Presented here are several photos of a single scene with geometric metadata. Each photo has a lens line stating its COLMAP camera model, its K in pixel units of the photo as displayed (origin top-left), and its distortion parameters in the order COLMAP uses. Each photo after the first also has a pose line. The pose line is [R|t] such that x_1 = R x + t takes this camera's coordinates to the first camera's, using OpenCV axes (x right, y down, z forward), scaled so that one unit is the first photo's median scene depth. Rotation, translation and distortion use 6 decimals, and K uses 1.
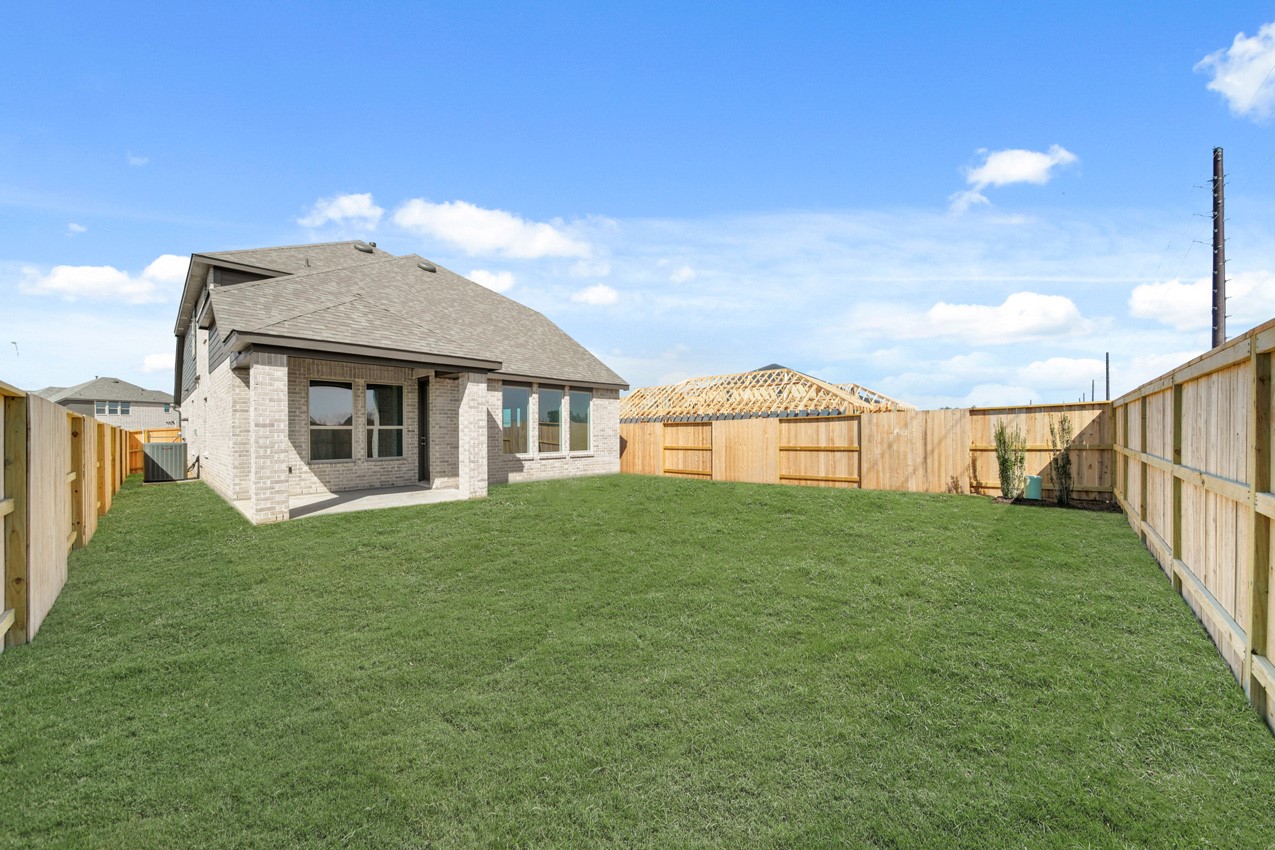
lens RADIAL K [[460.1, 0, 637.5], [0, 460.1, 425.0], [0, 0, 1]] dist [-0.000054, -0.000169]
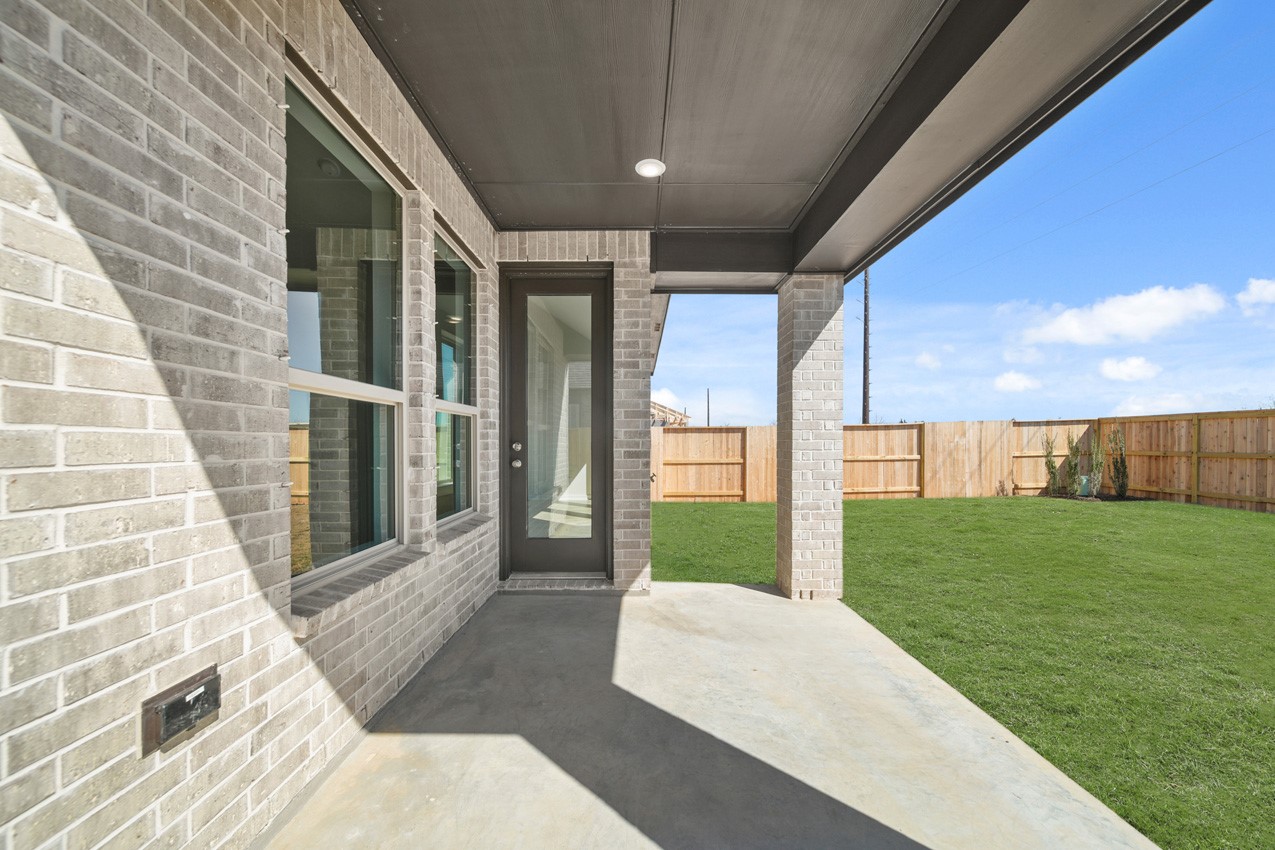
lens RADIAL K [[460.1, 0, 637.5], [0, 460.1, 425.0], [0, 0, 1]] dist [-0.000054, -0.000169]
pose [[0.731683, 0.031906, 0.680897, -0.595624], [-0.011940, 0.999351, -0.033997, 0.020825], [-0.681540, 0.016745, 0.731589, 0.650601]]
